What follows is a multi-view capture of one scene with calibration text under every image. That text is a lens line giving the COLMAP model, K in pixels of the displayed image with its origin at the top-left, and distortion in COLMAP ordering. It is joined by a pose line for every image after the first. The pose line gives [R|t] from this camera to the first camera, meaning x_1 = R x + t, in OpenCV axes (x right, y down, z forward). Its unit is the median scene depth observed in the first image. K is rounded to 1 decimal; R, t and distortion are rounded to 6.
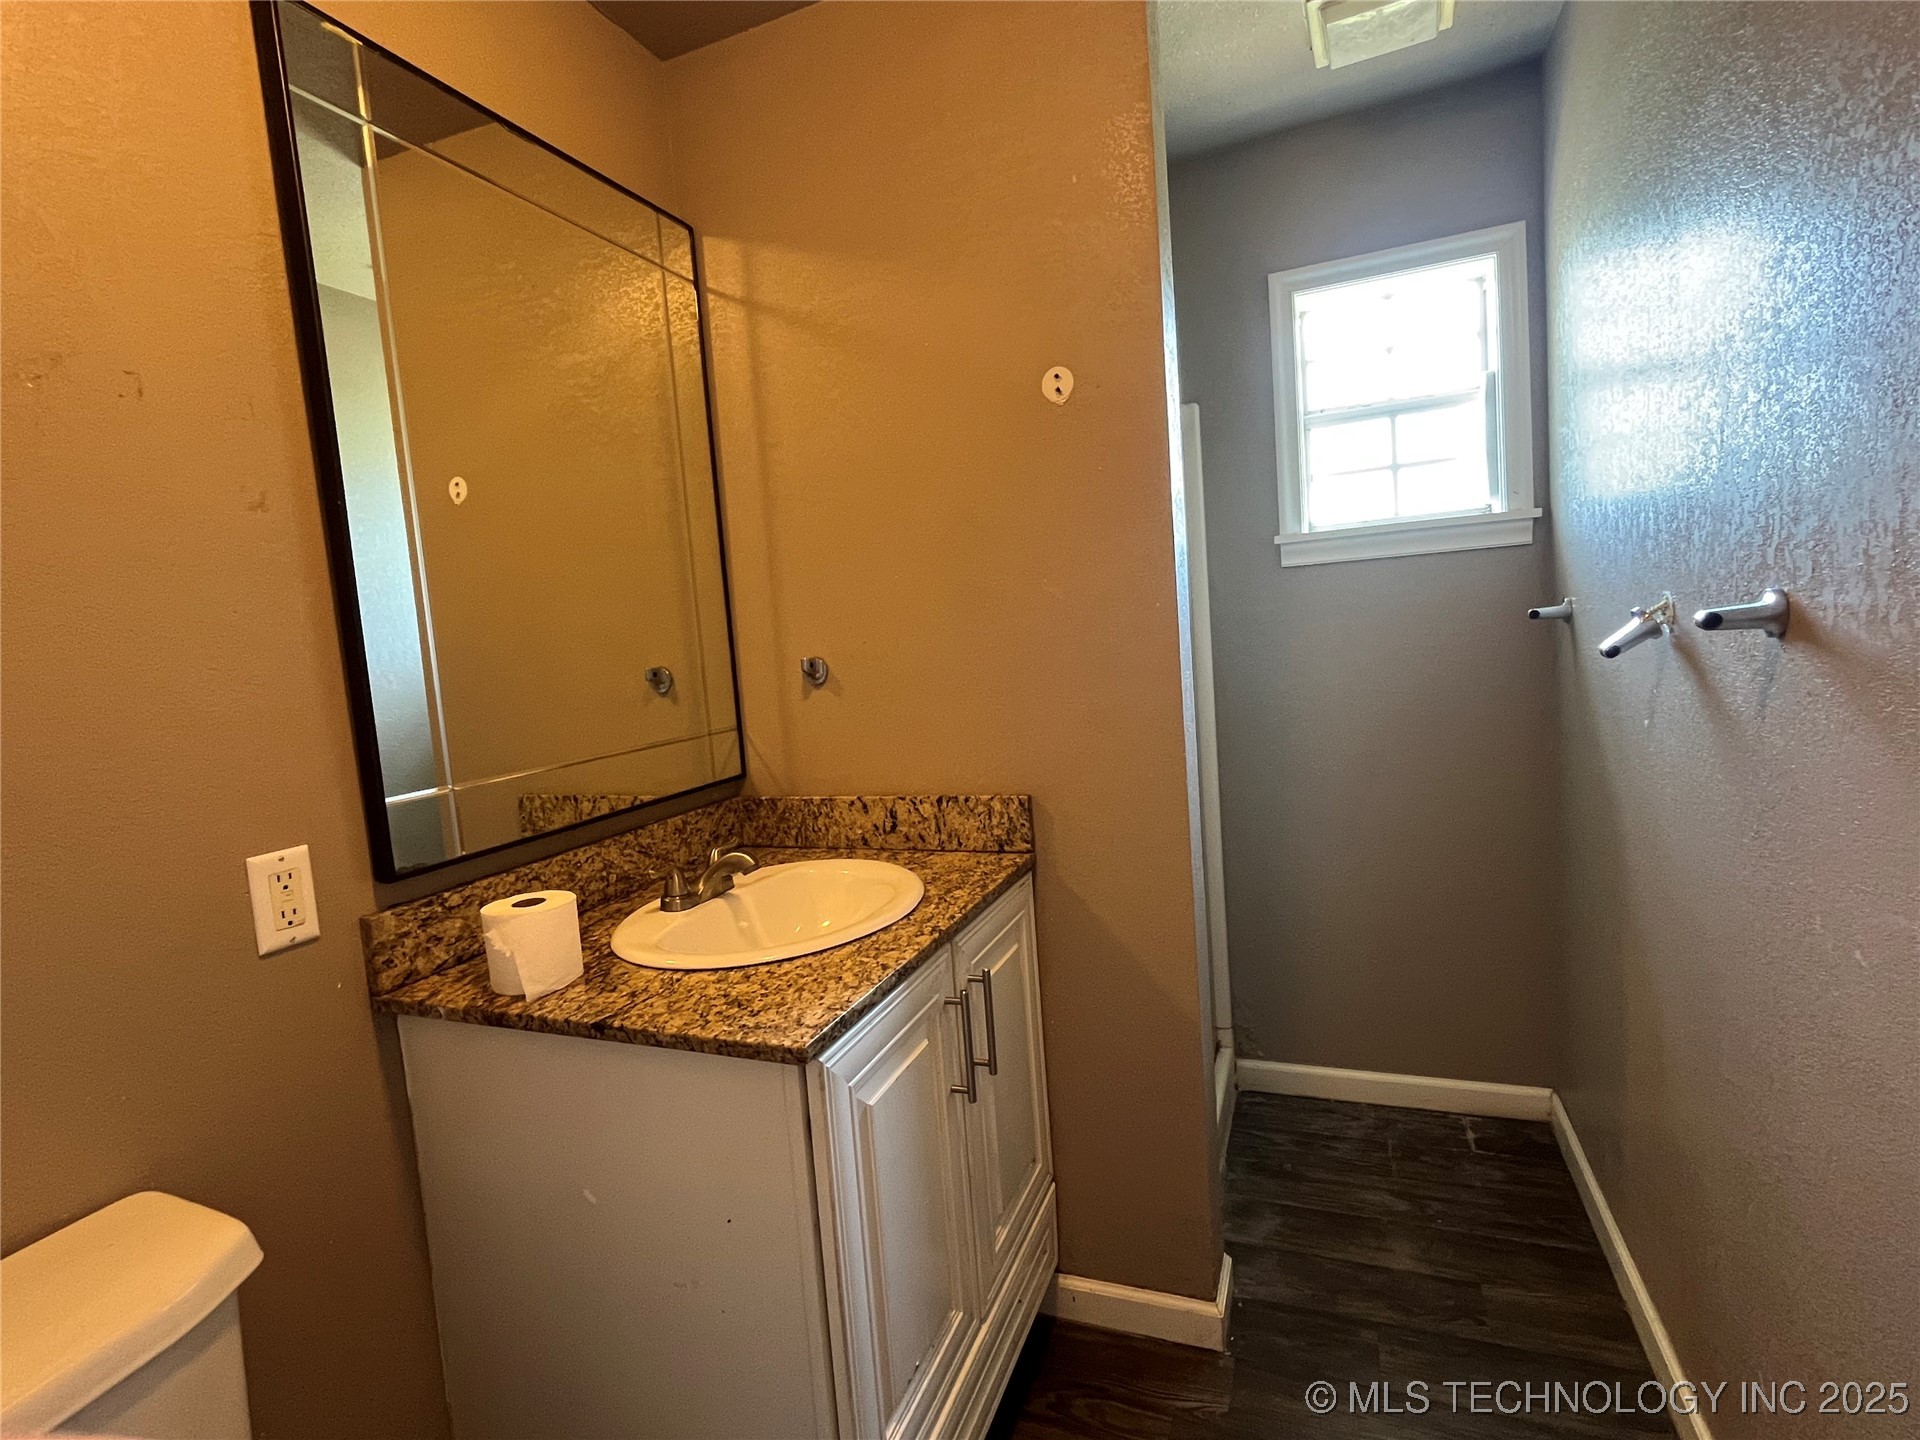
lens RADIAL K [[919.6, 0, 955.0], [0, 919.6, 716.5], [0, 0, 1]] dist [-0.002983, 0.000240]
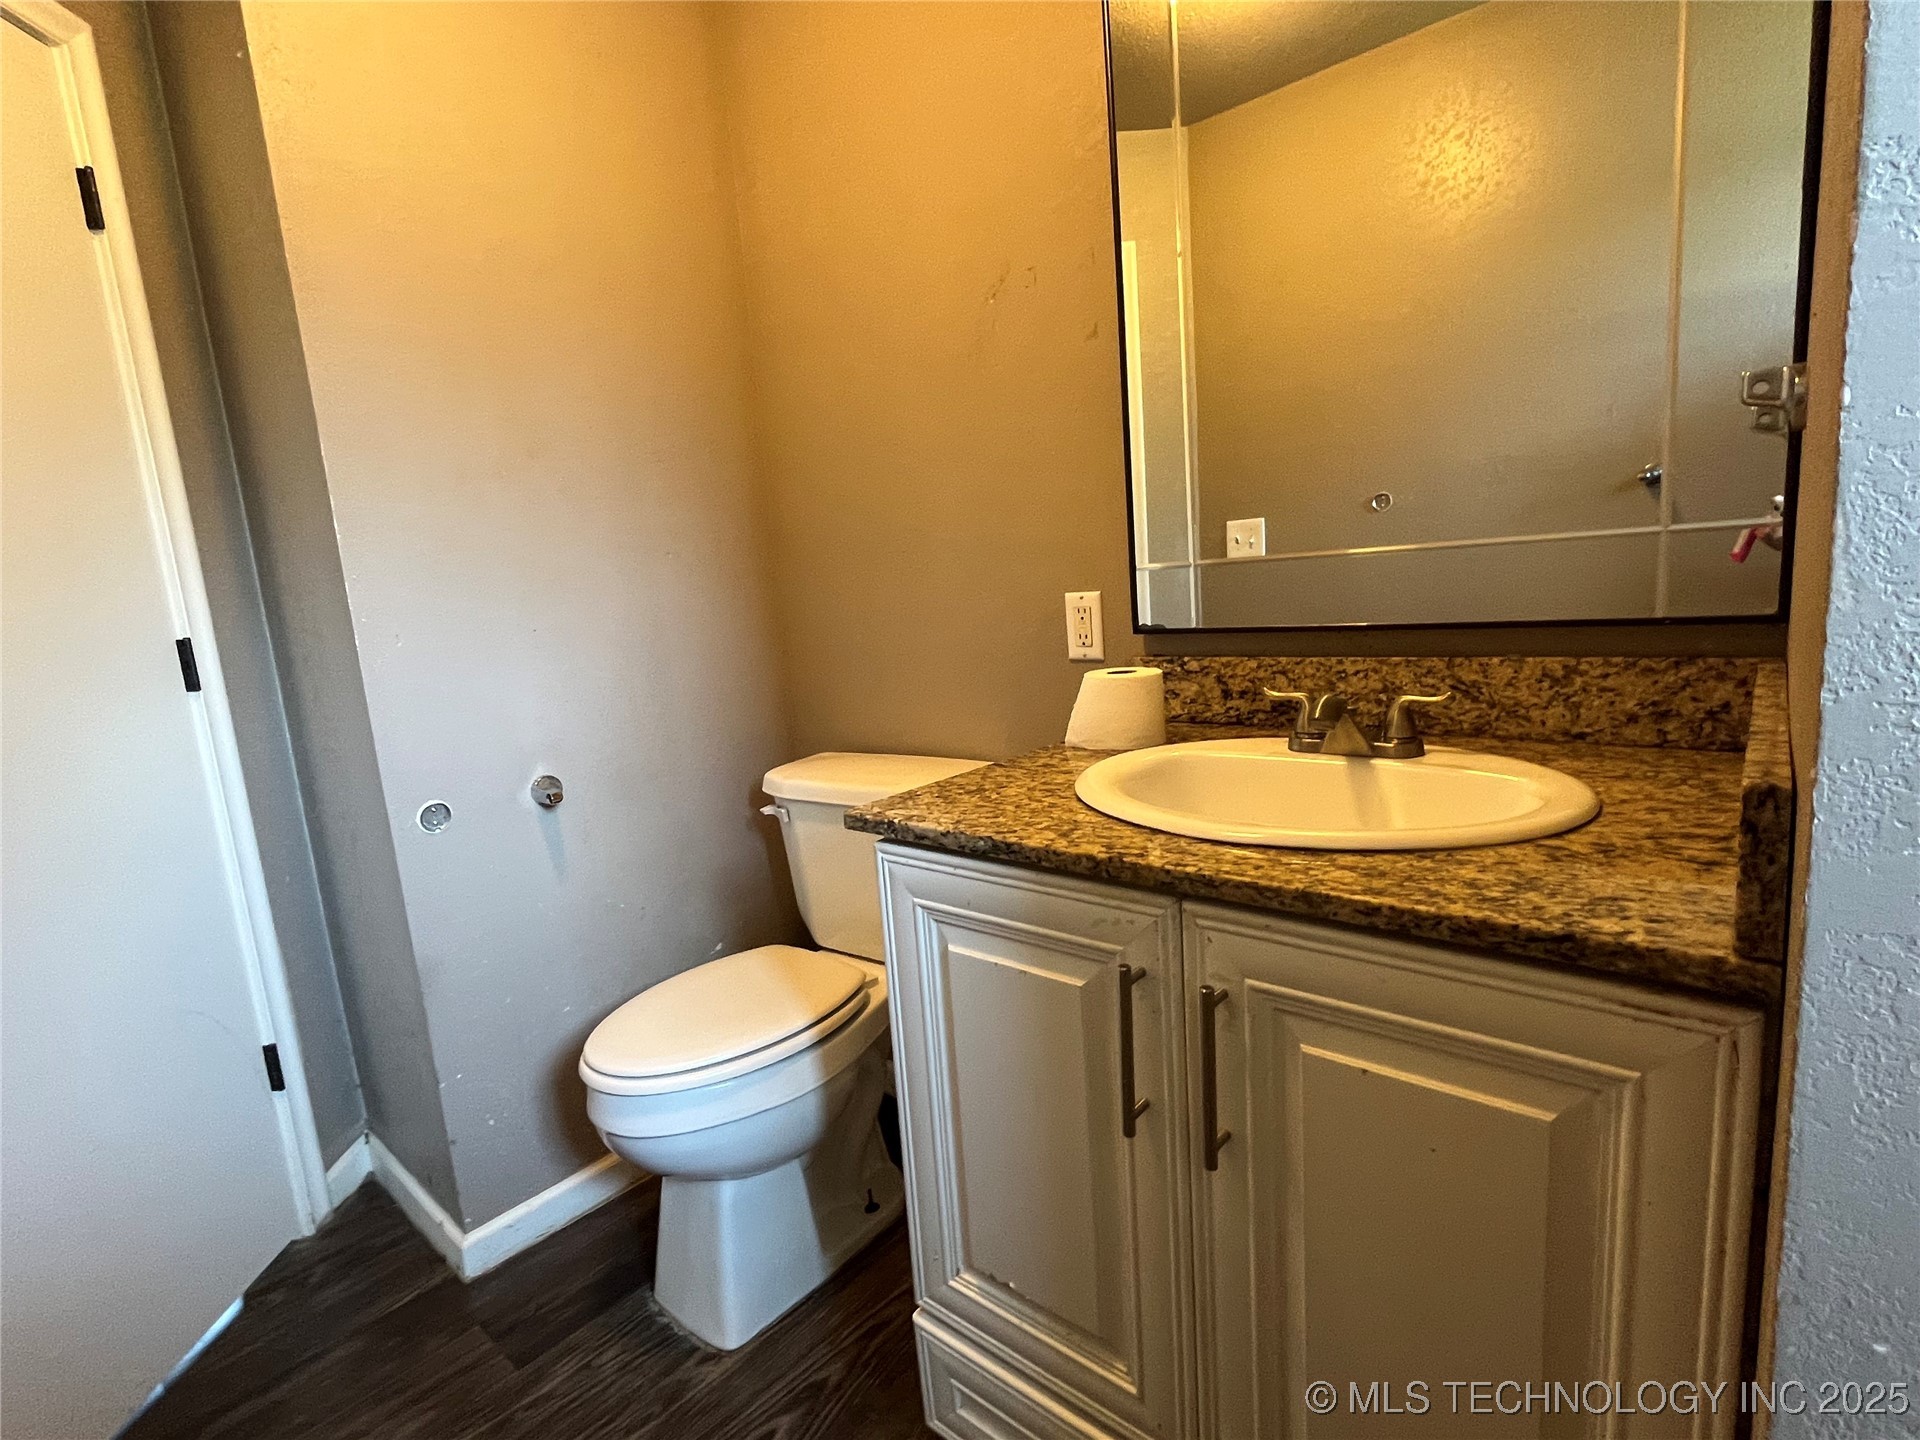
lens RADIAL K [[919.6, 0, 954.9], [0, 919.6, 723.5], [0, 0, 1]] dist [-0.002983, 0.000240]
pose [[-0.320323, 0.251577, -0.913292, 0.546407], [0.014375, 0.965271, 0.260853, -0.026102], [0.947199, 0.070429, -0.312815, 1.010607]]
